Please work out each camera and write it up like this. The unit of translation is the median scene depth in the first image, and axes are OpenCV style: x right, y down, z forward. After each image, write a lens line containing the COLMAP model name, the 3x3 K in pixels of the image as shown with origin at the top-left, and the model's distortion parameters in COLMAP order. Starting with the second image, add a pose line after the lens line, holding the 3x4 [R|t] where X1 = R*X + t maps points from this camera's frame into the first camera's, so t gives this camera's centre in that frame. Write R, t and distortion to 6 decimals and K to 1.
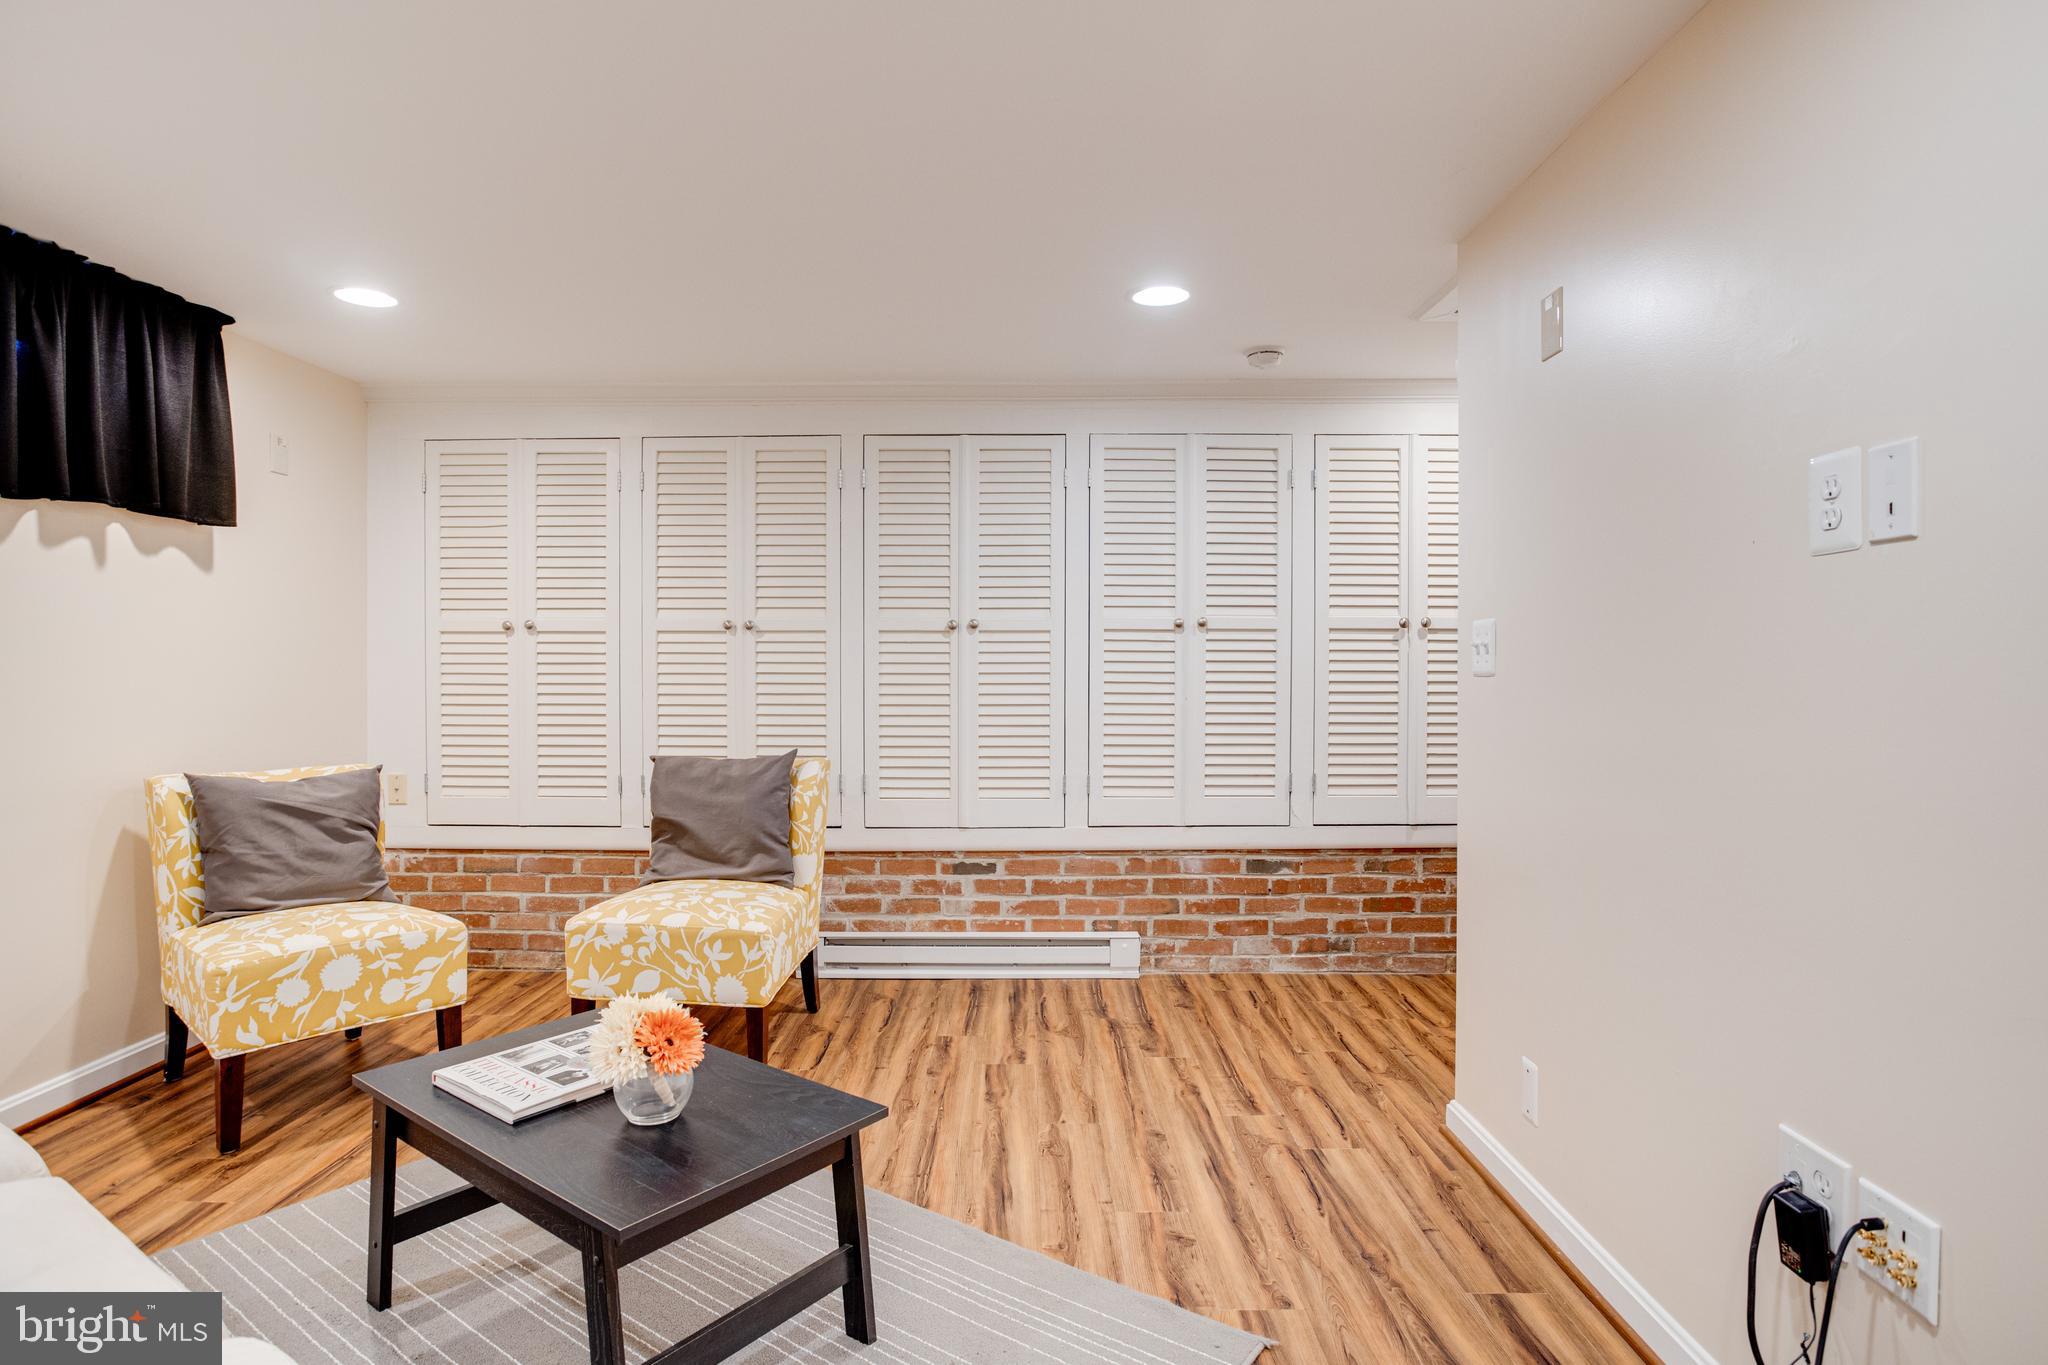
lens RADIAL K [[1078.6, 0, 1028.3], [0, 1078.6, 680.8], [0, 0, 1]] dist [-0.068233, 0.031902]
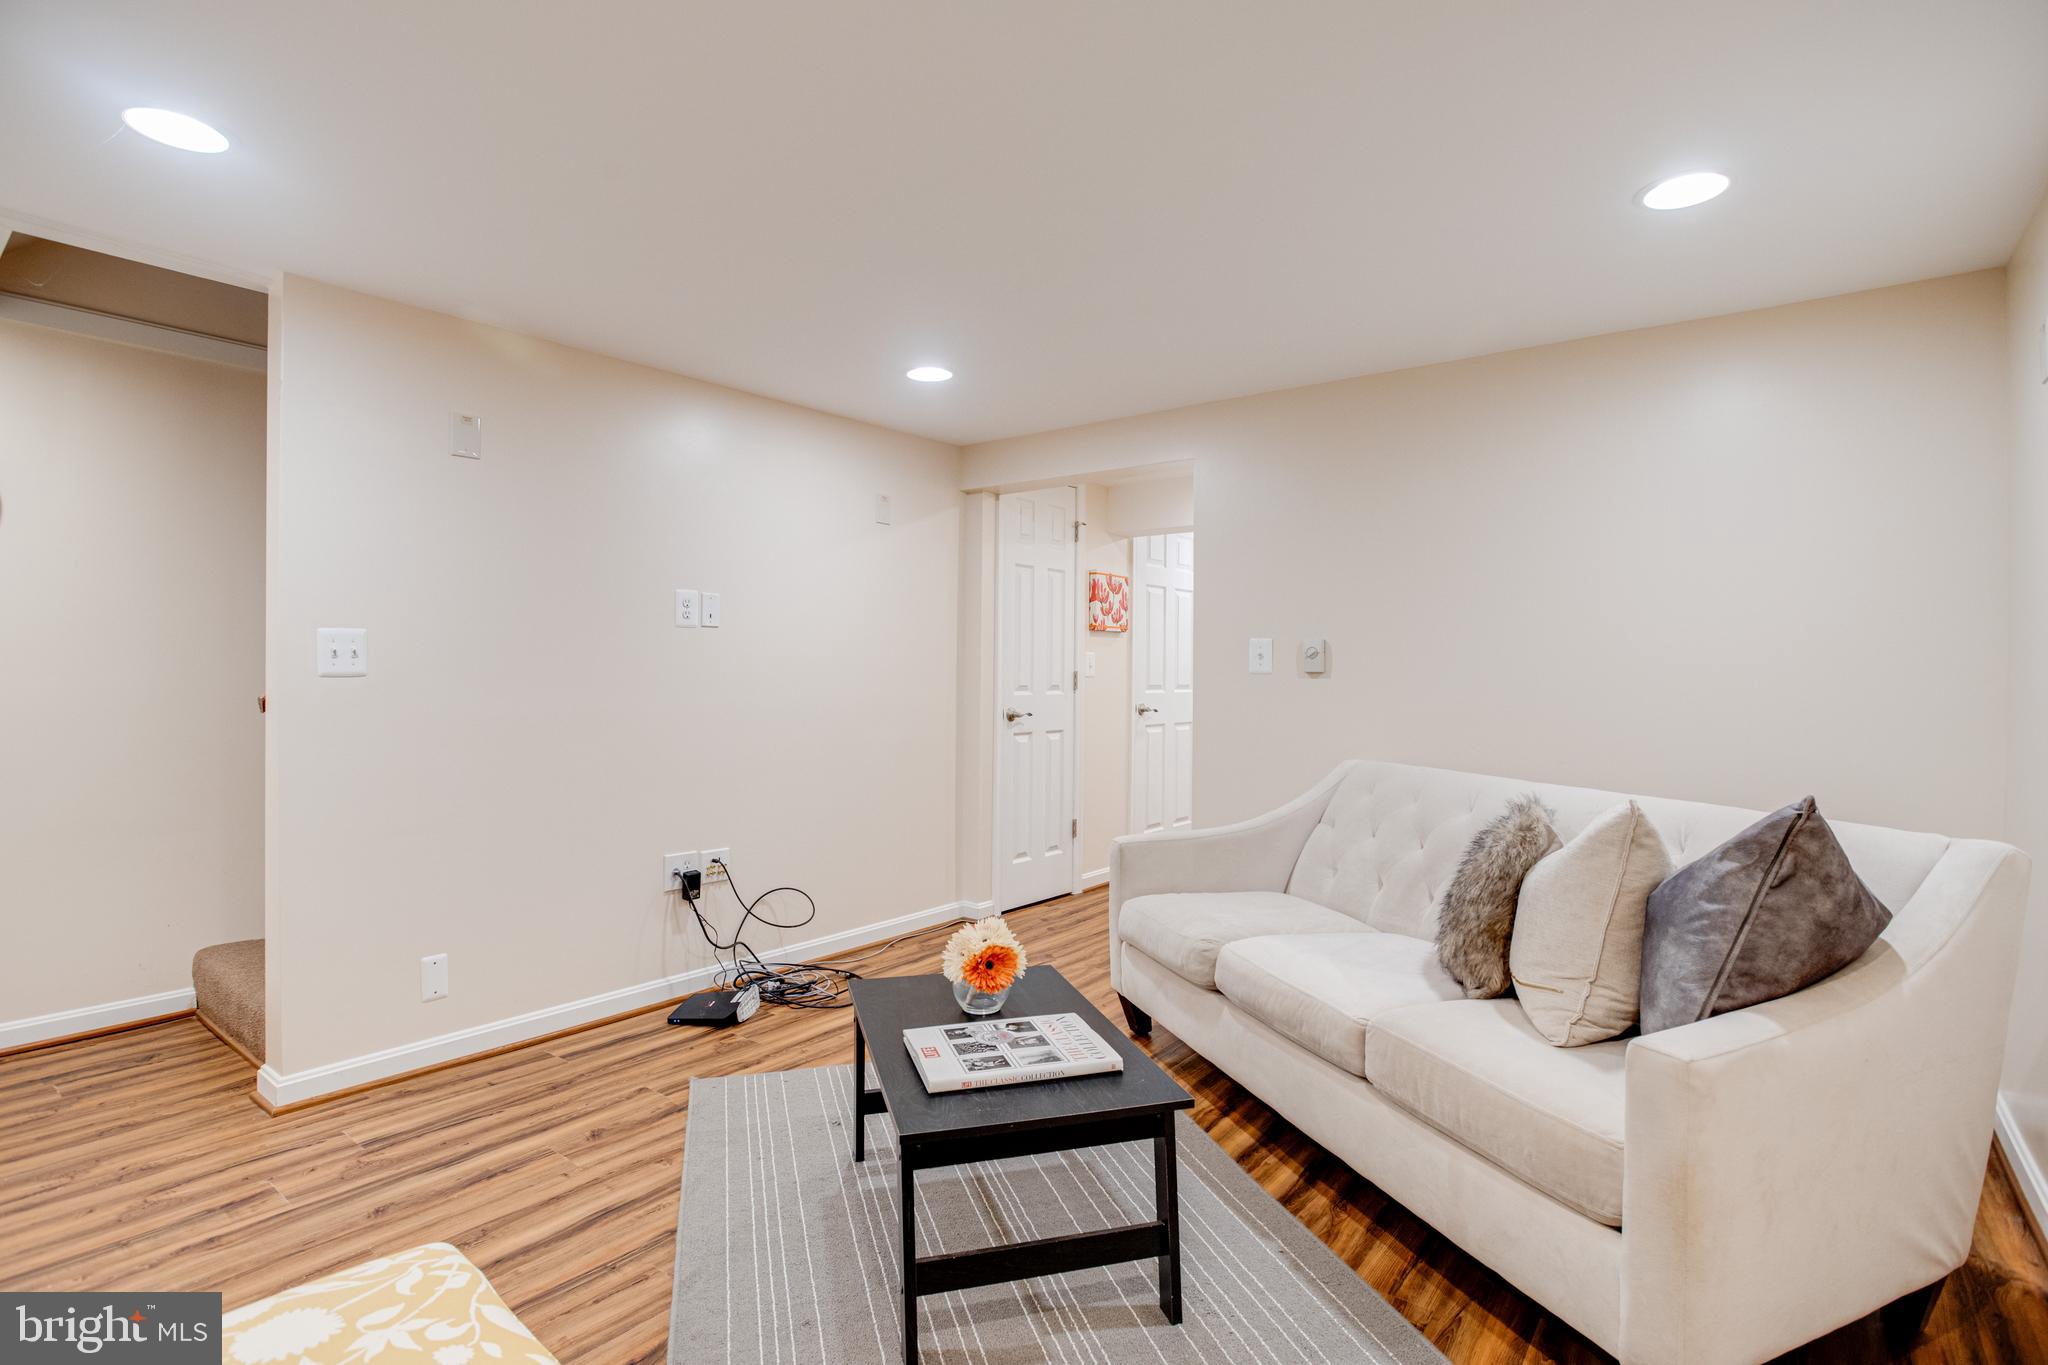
lens RADIAL K [[1003.4, 0, 1024.0], [0, 1003.4, 682.5], [0, 0, 1]] dist [-0.068618, 0.027086]
pose [[-0.787977, -0.012458, 0.615579, -0.689314], [0.001780, 0.999745, 0.022511, -0.017077], [-0.615703, 0.018833, -0.787753, 1.155612]]
